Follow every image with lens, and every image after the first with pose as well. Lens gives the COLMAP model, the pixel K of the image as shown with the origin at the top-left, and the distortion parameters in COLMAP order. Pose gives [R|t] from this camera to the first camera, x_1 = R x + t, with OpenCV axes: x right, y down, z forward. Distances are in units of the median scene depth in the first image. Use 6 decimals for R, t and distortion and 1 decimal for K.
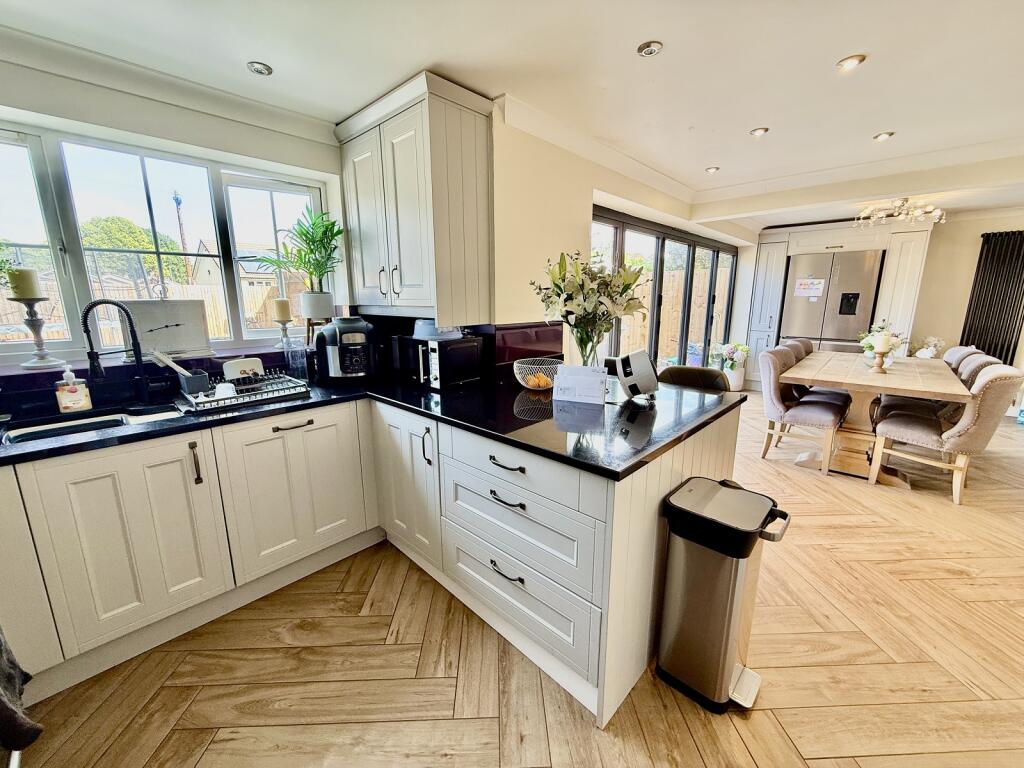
lens RADIAL K [[410.1, 0, 511.0], [0, 410.1, 383.0], [0, 0, 1]] dist [0.001228, -0.000332]
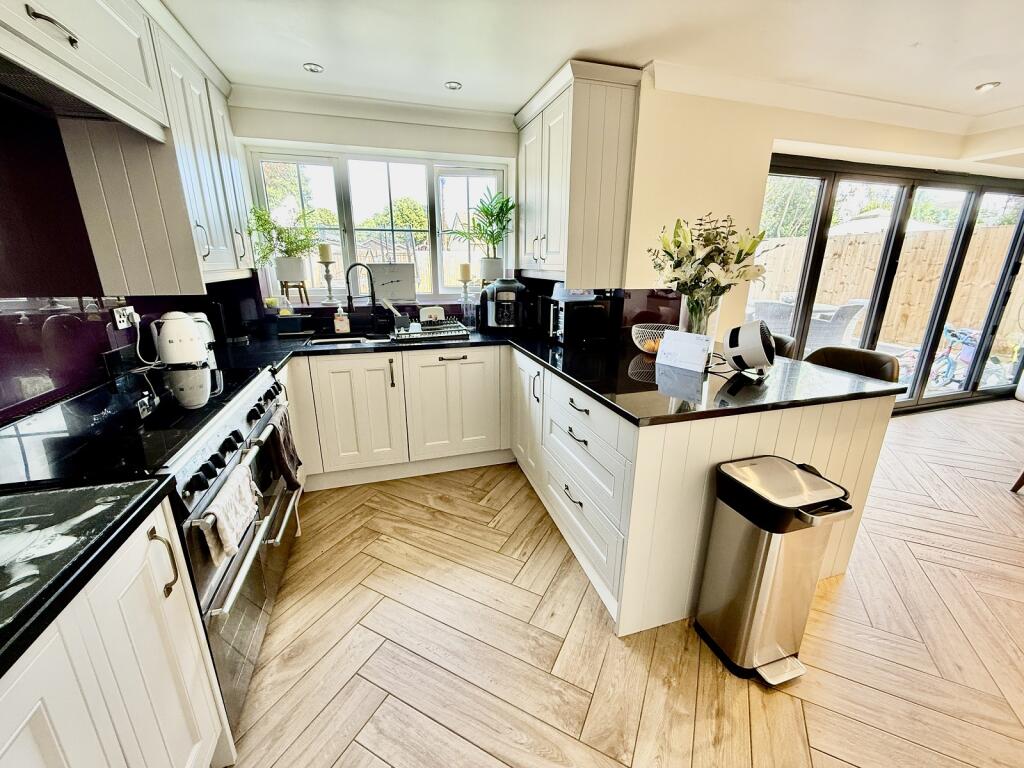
lens RADIAL K [[410.1, 0, 509.9], [0, 410.1, 382.2], [0, 0, 1]] dist [0.000851, 0.000252]
pose [[0.872896, 0.143277, -0.466395, 0.275045], [-0.105968, 0.988765, 0.105423, 0.018894], [0.476260, -0.042601, 0.878272, -0.106880]]
